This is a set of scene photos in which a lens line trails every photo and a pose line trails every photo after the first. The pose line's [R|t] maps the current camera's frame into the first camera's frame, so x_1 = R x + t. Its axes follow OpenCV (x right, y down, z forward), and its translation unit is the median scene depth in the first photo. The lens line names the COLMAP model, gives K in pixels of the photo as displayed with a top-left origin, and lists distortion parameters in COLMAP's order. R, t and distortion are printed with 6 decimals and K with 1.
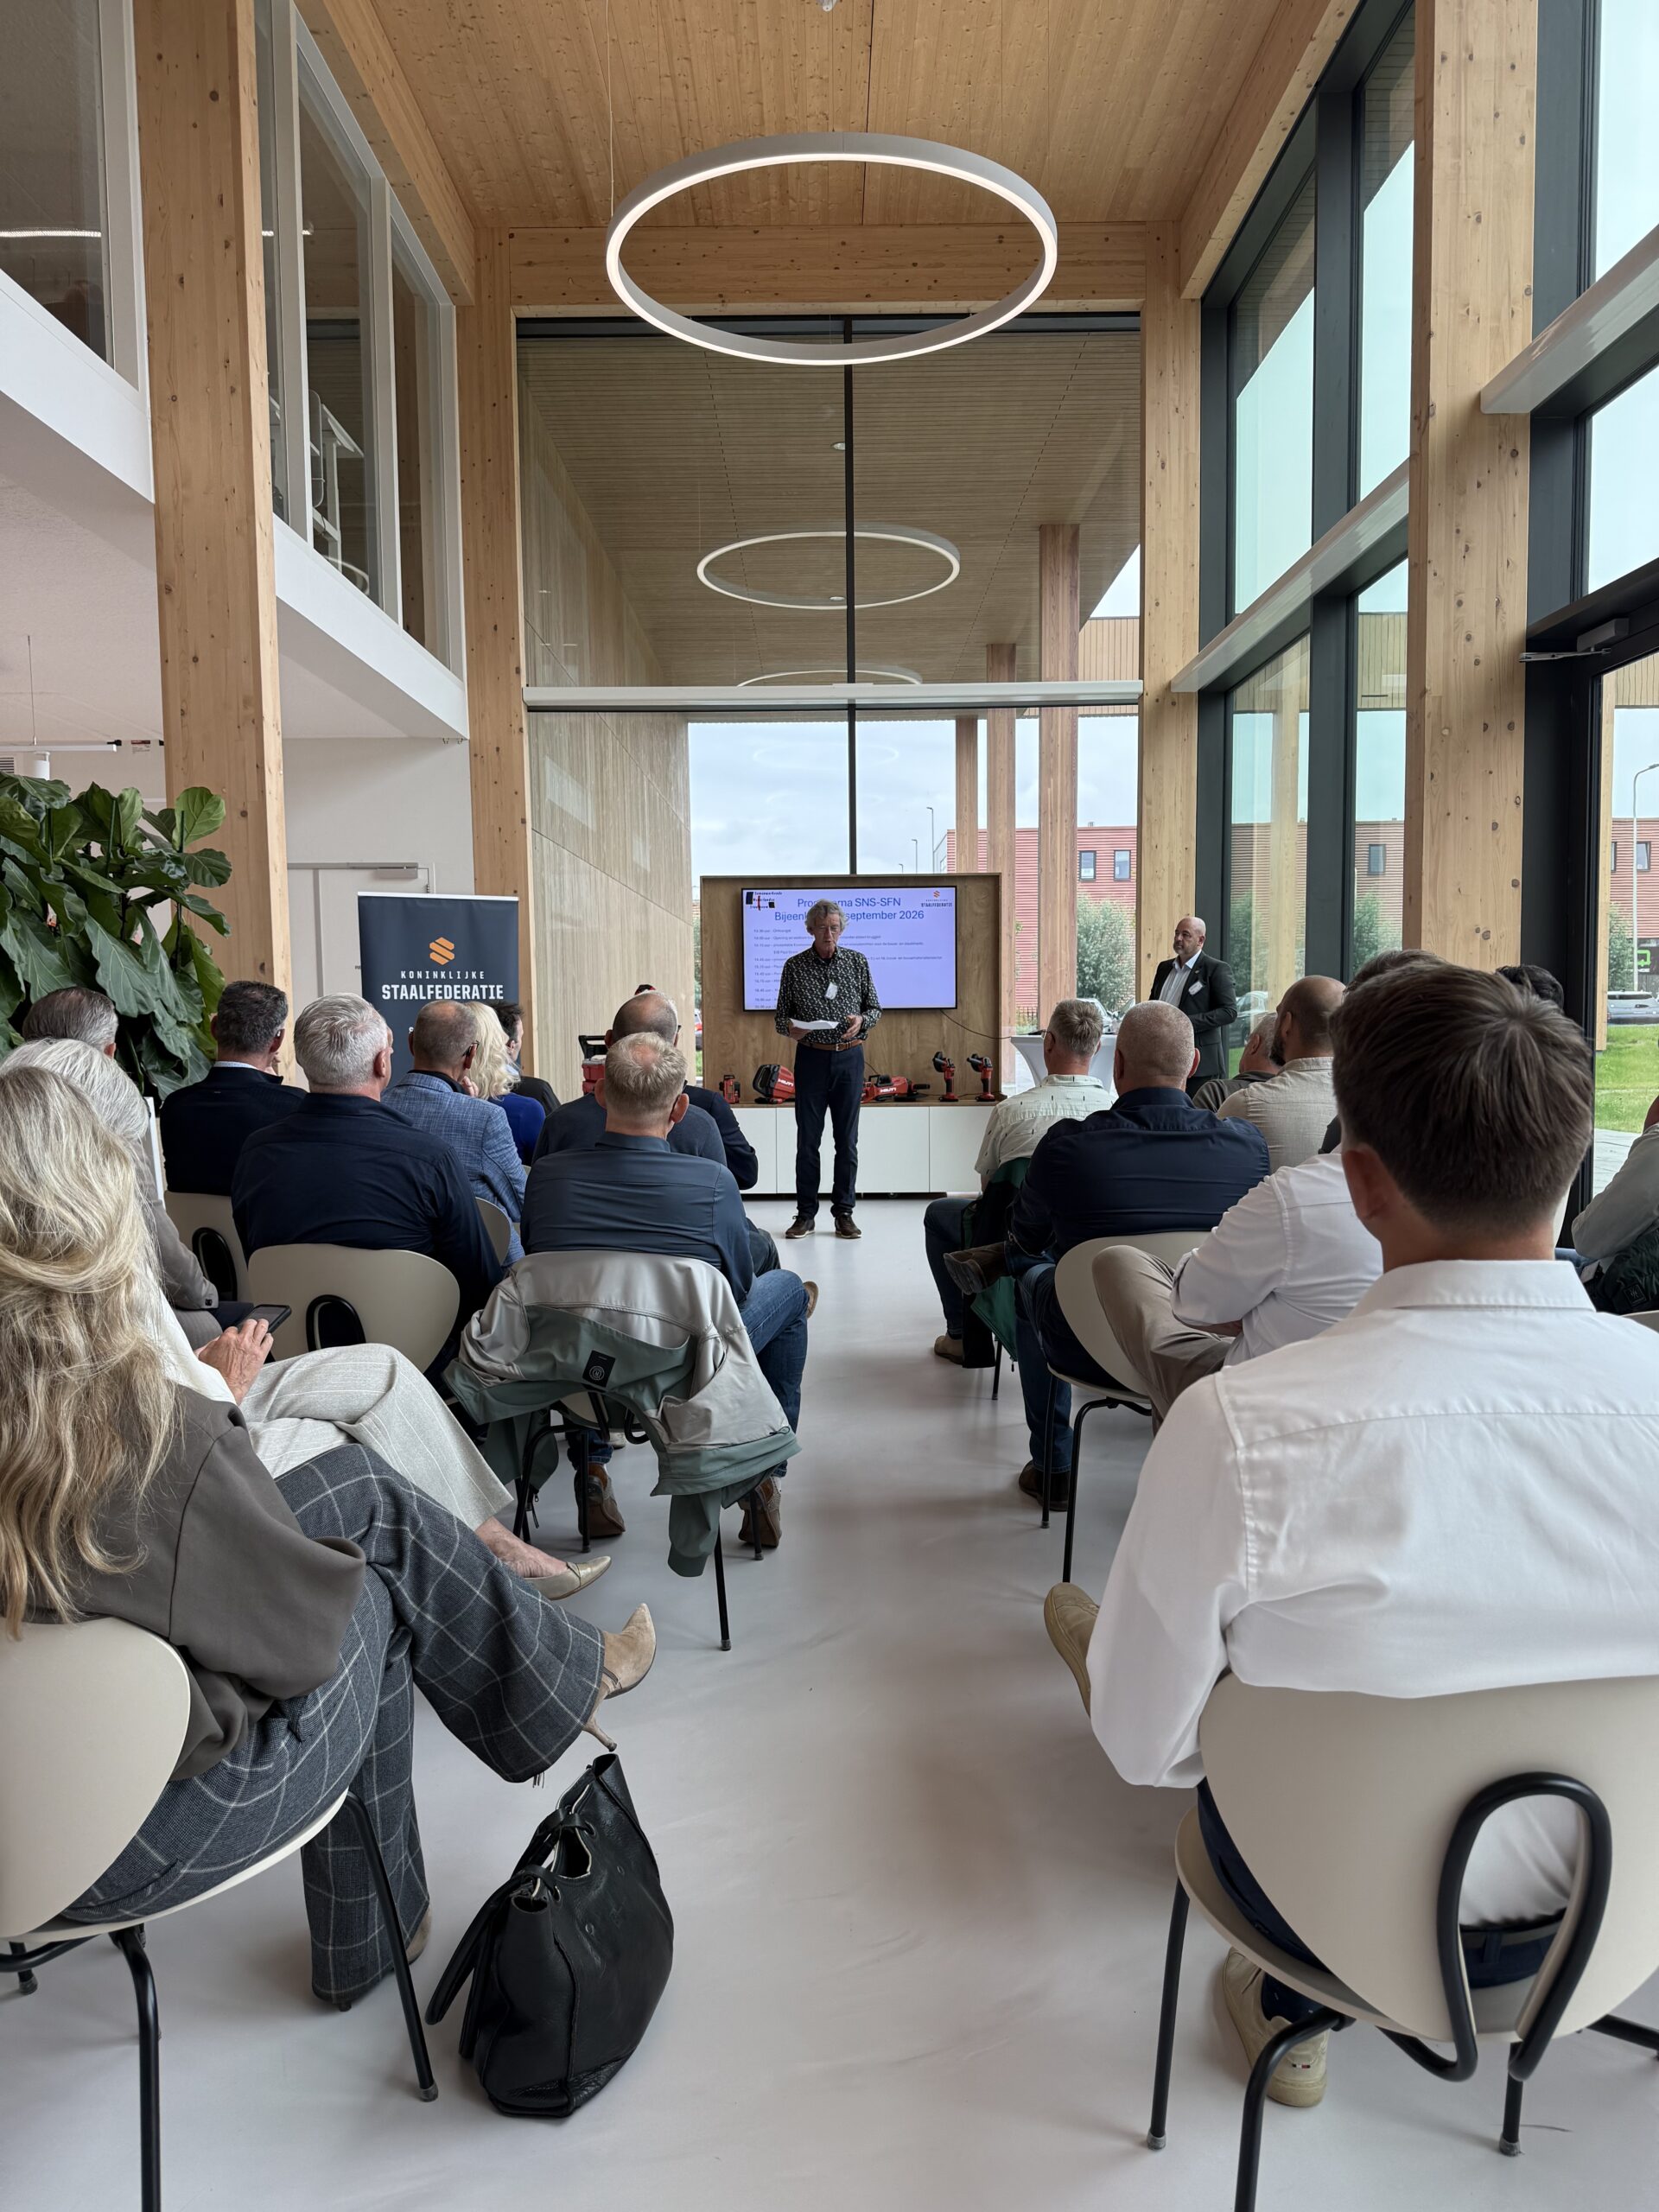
lens RADIAL K [[1555.2, 0, 850.4], [0, 1555.2, 1107.9], [0, 0, 1]] dist [0.072427, -0.061392]
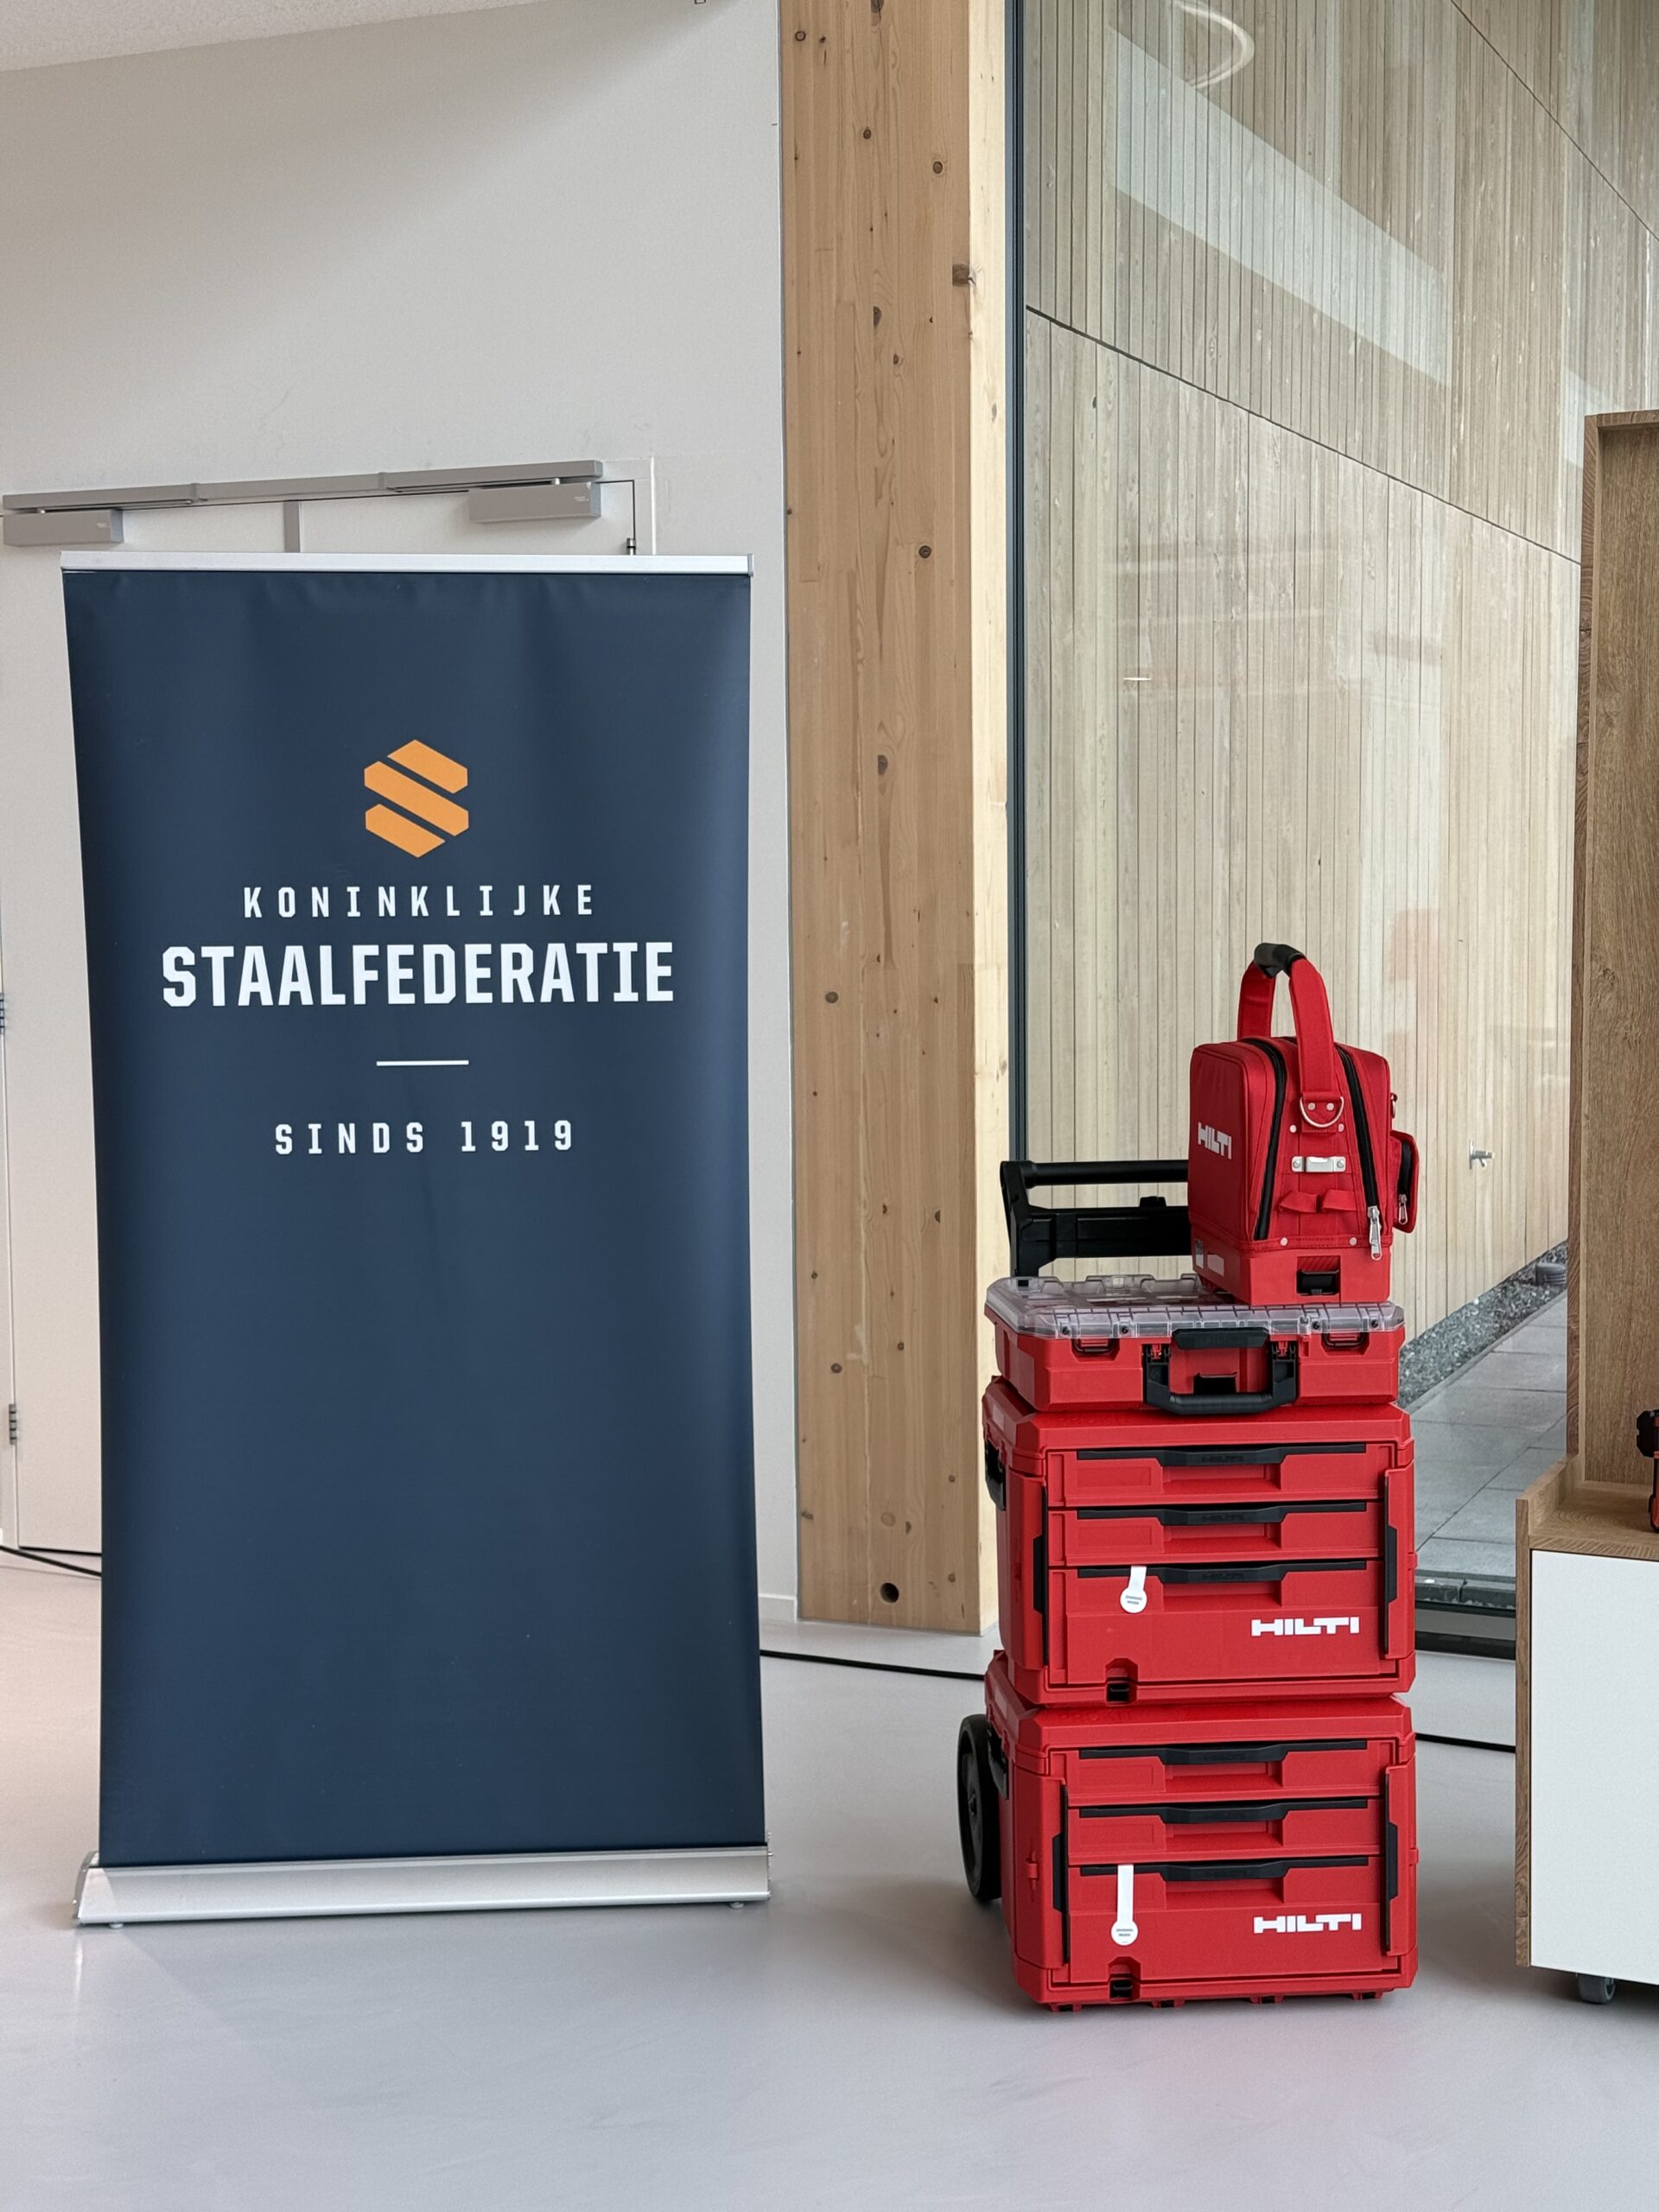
lens RADIAL K [[3094.9, 0, 826.1], [0, 3094.9, 1125.3], [0, 0, 1]] dist [0.106444, 0.000000]
pose [[0.913439, 0.037505, -0.405243, -0.017302], [-0.027299, 0.999148, 0.030938, -0.069408], [0.406058, -0.017198, 0.913685, 0.616653]]
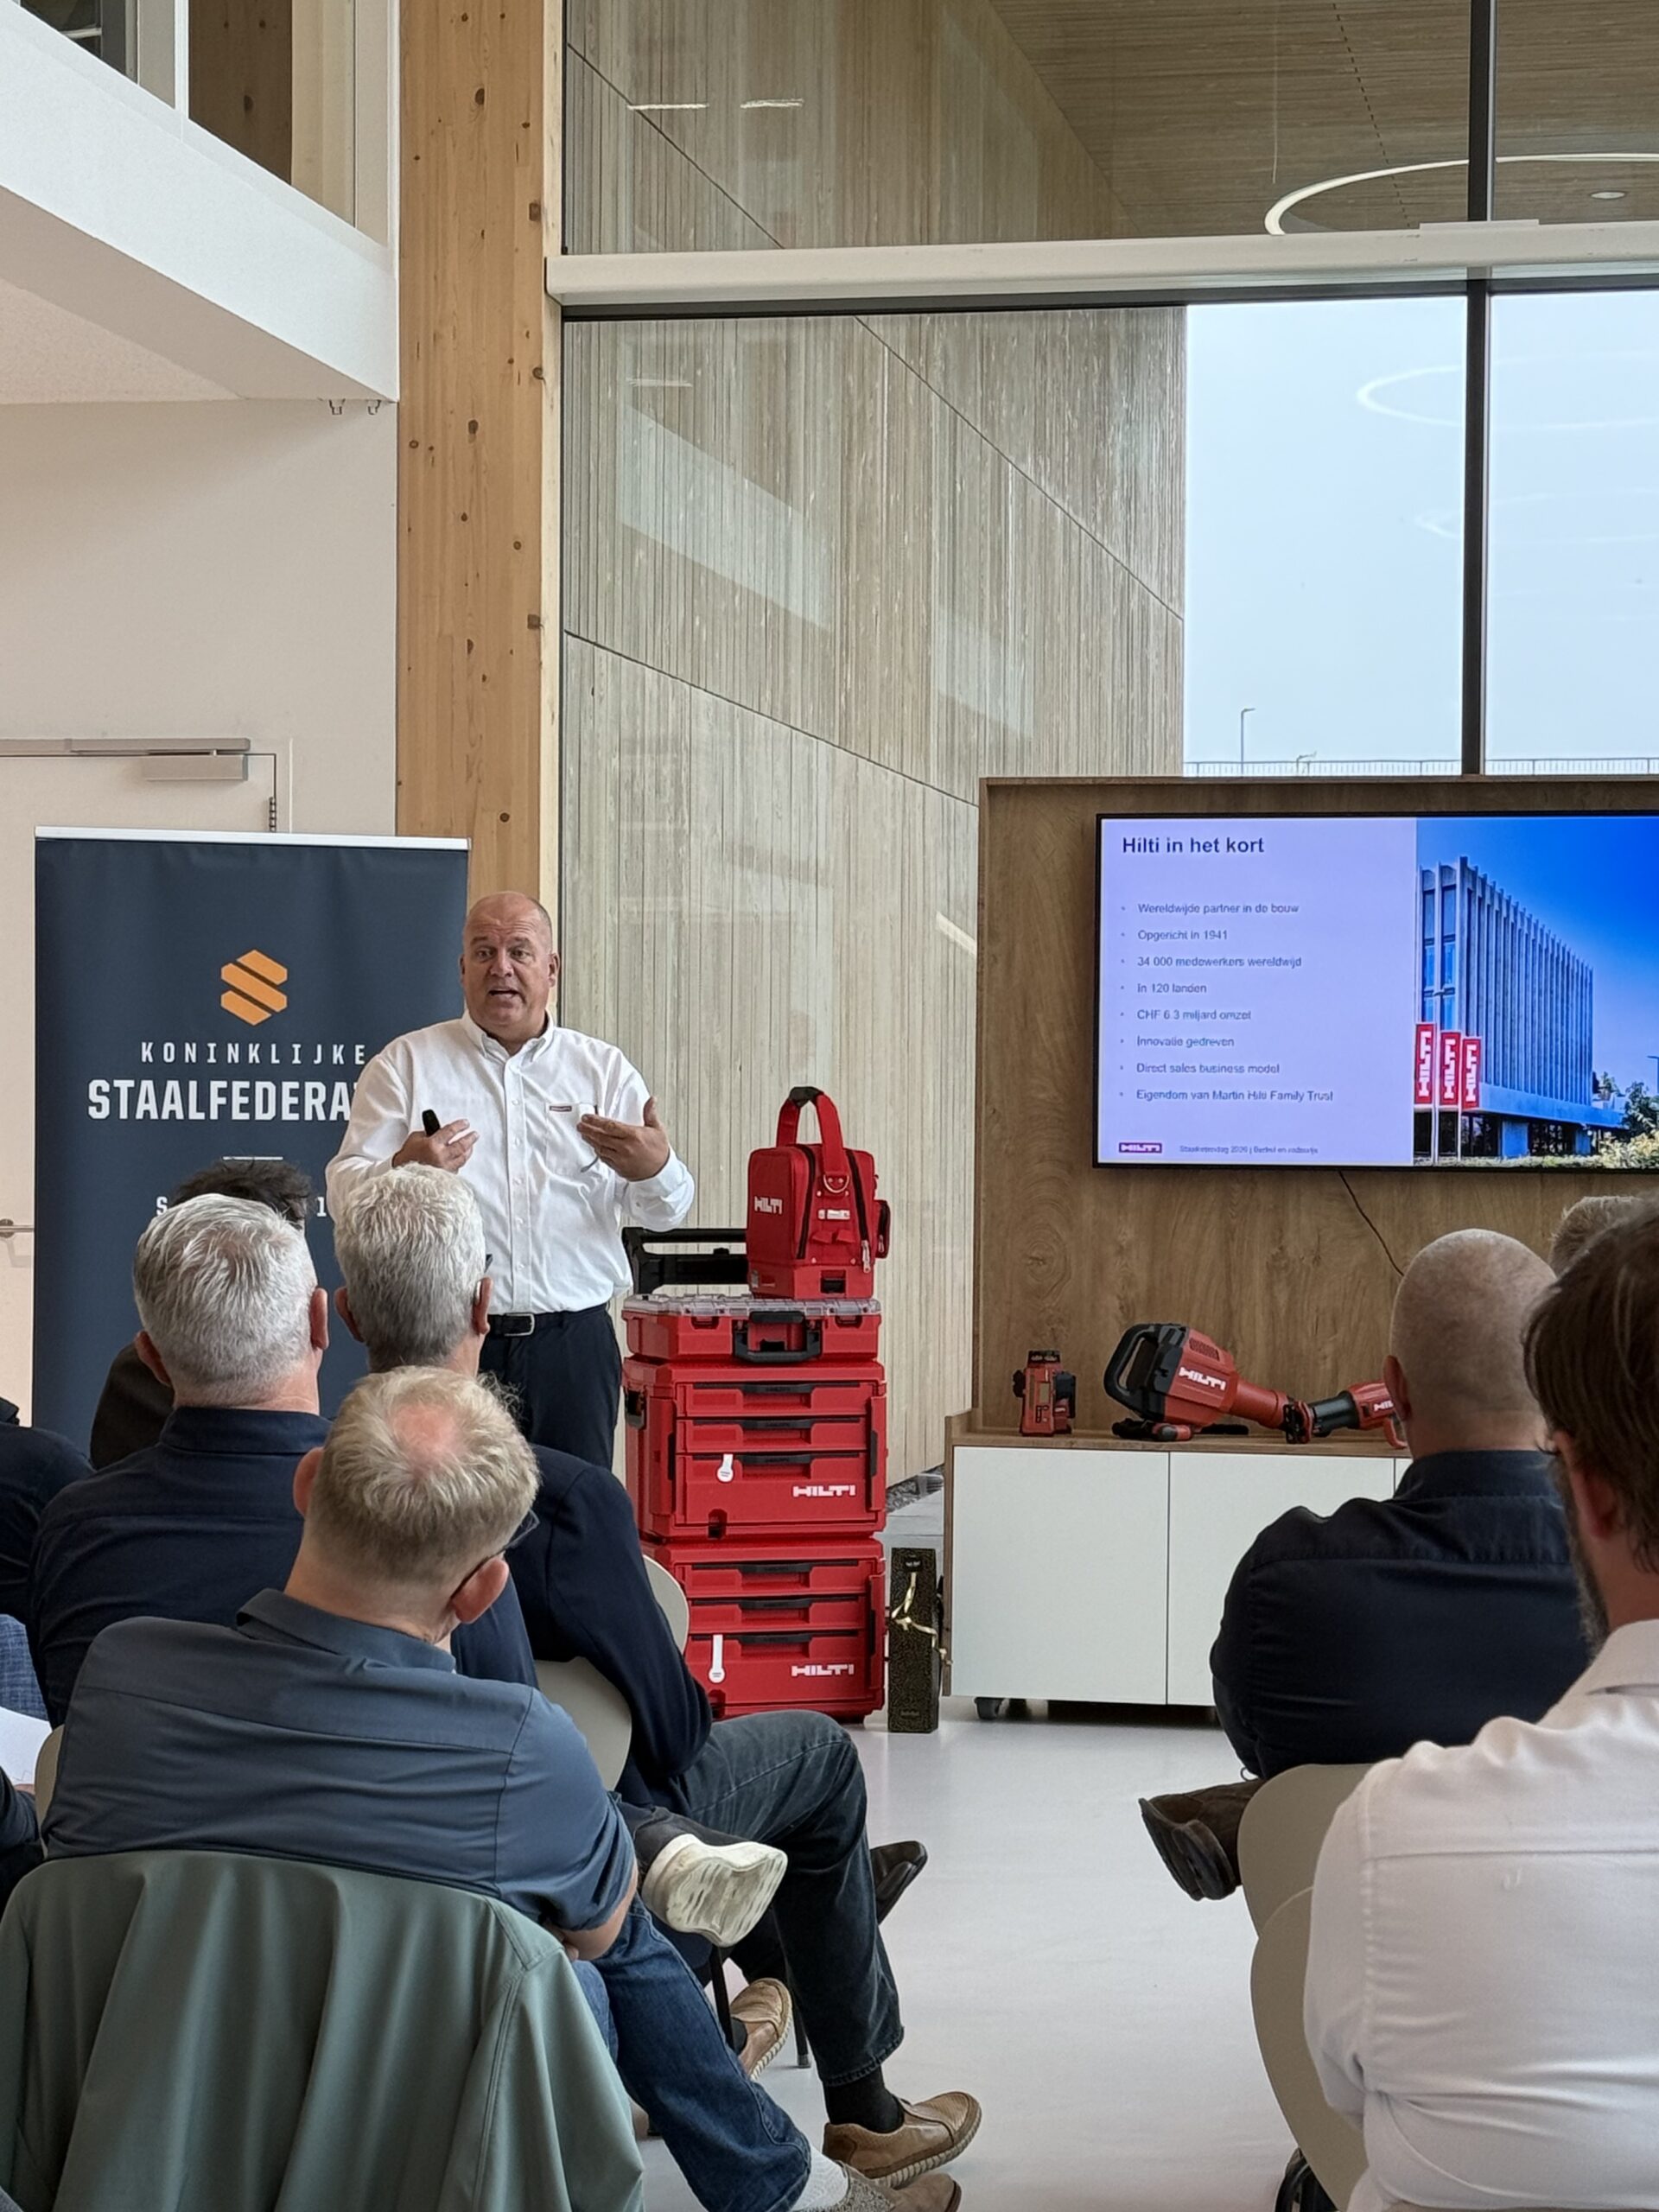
lens RADIAL K [[4712.5, 0, 848.2], [0, 4712.5, 1153.4], [0, 0, 1]] dist [0.073720, 0.000000]
pose [[0.980173, 0.021310, -0.196996, 0.090613], [-0.032690, 0.997968, -0.054695, -0.007278], [0.195430, 0.060050, 0.978877, -0.037874]]
